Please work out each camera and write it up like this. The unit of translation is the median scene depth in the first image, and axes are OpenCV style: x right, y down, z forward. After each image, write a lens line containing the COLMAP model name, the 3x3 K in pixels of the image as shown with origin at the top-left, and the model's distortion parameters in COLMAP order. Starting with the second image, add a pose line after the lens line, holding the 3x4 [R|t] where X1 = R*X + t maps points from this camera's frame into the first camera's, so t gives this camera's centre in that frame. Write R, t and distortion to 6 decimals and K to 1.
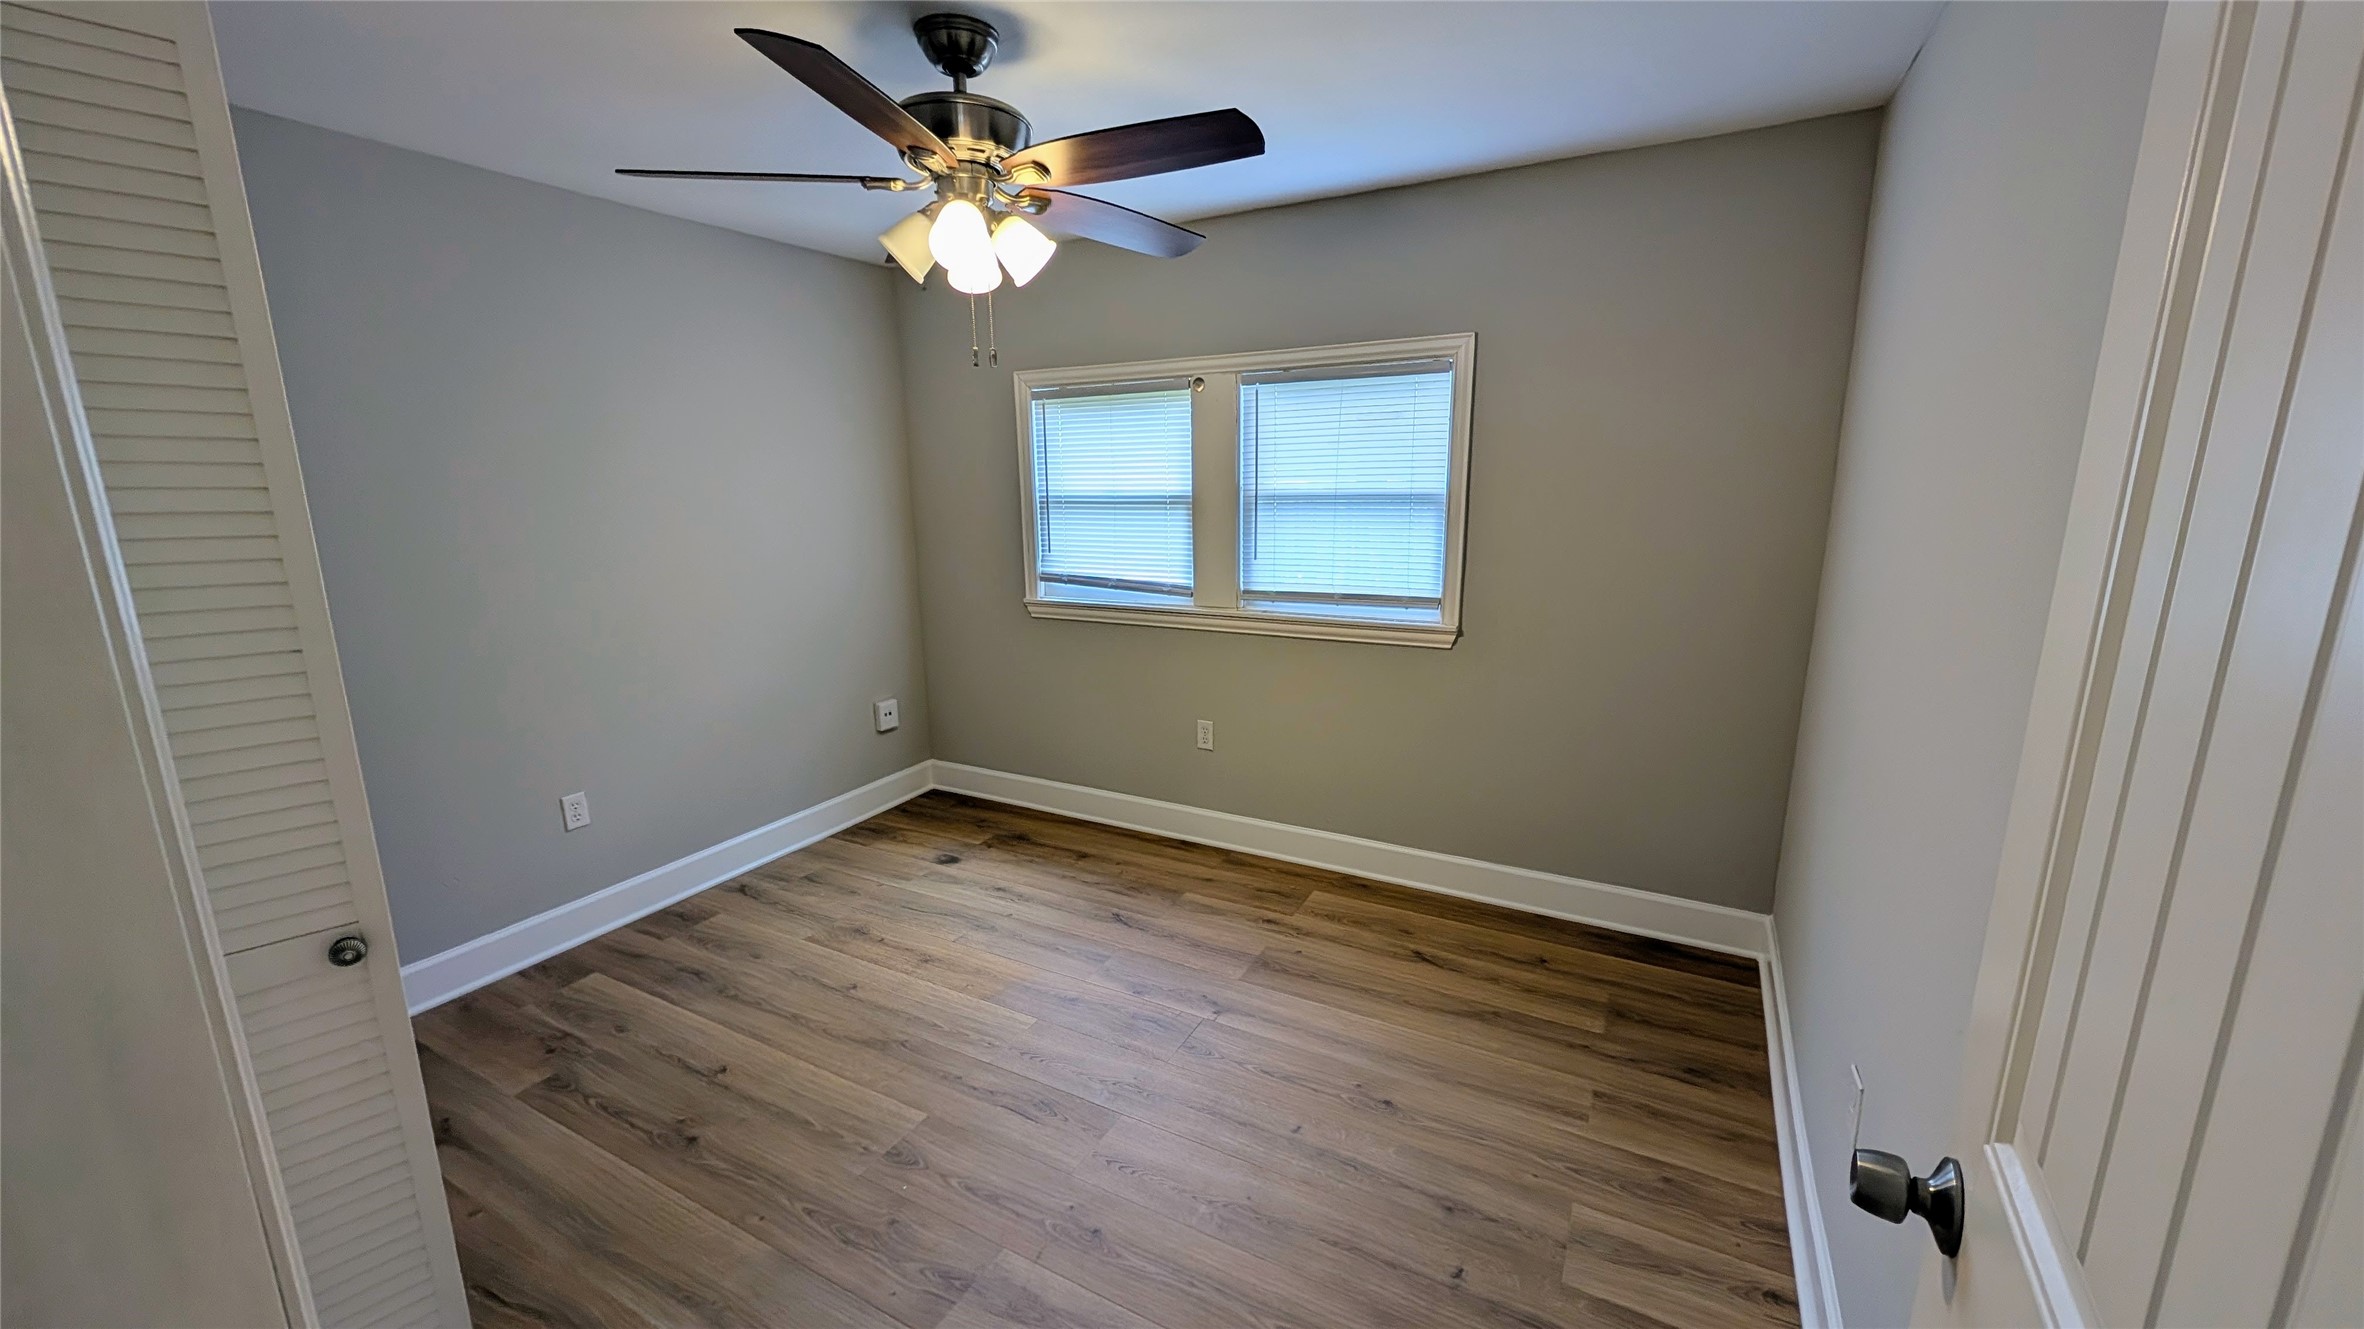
lens RADIAL K [[881.9, 0, 1188.0], [0, 881.9, 673.5], [0, 0, 1]] dist [0.000165, 0.000084]
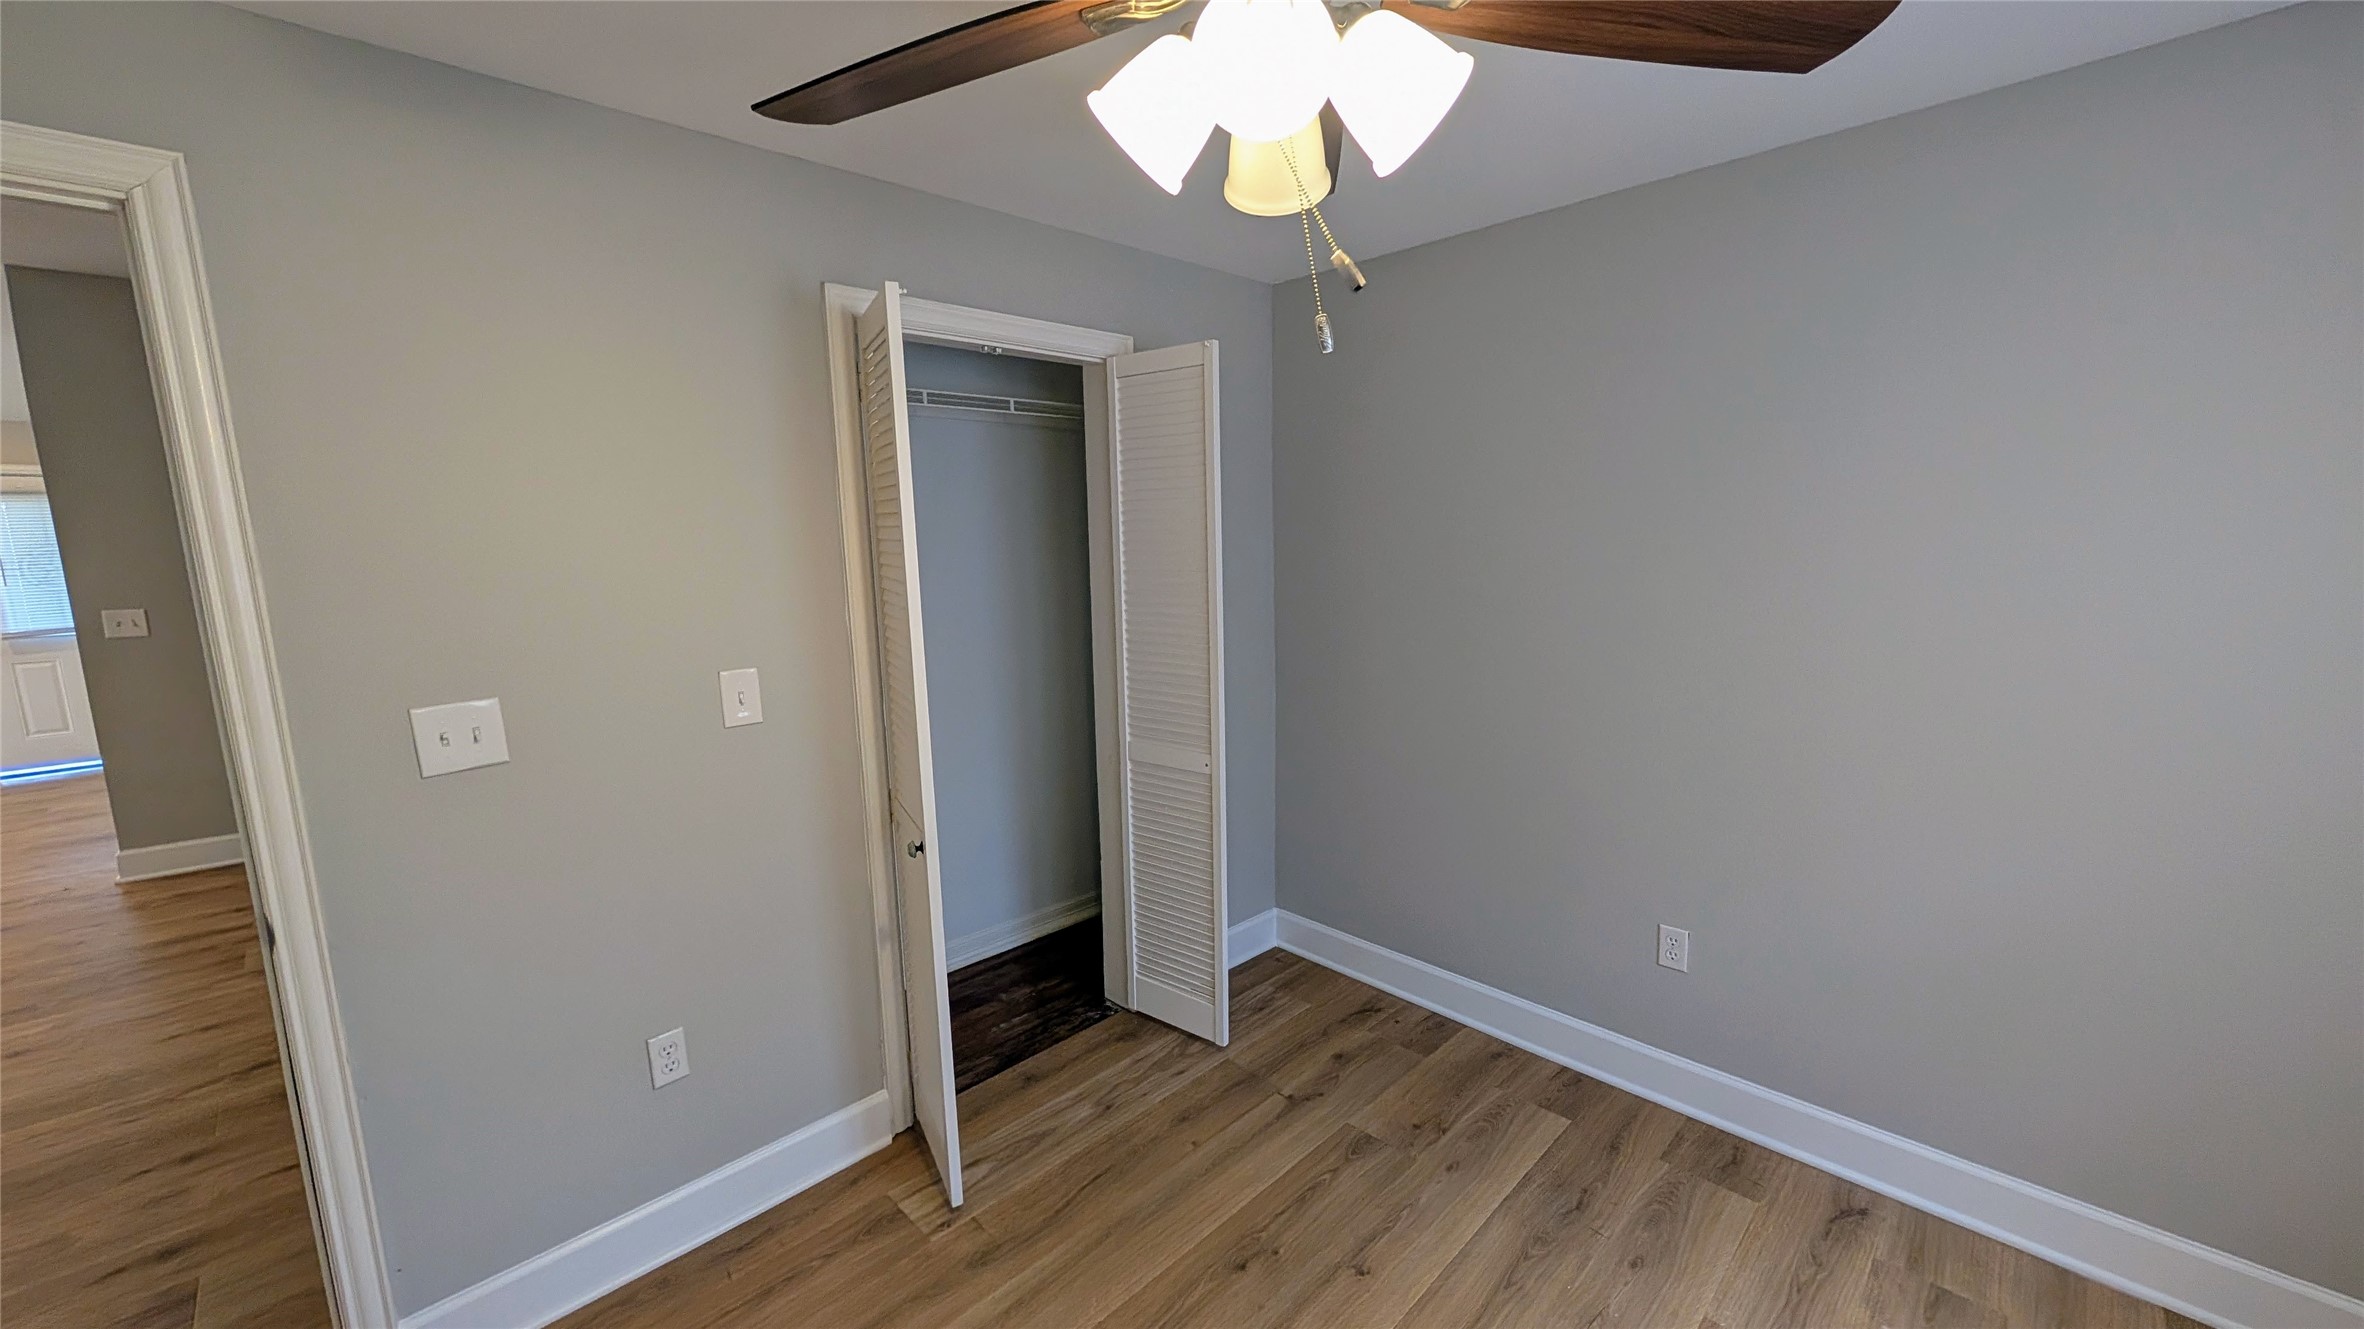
lens RADIAL K [[881.9, 0, 1188.0], [0, 881.9, 673.5], [0, 0, 1]] dist [0.000165, 0.000084]
pose [[-0.305591, 0.160029, -0.938619, 0.176155], [-0.172945, 0.960049, 0.219989, -0.207092], [0.936325, 0.229556, -0.265706, 0.828072]]
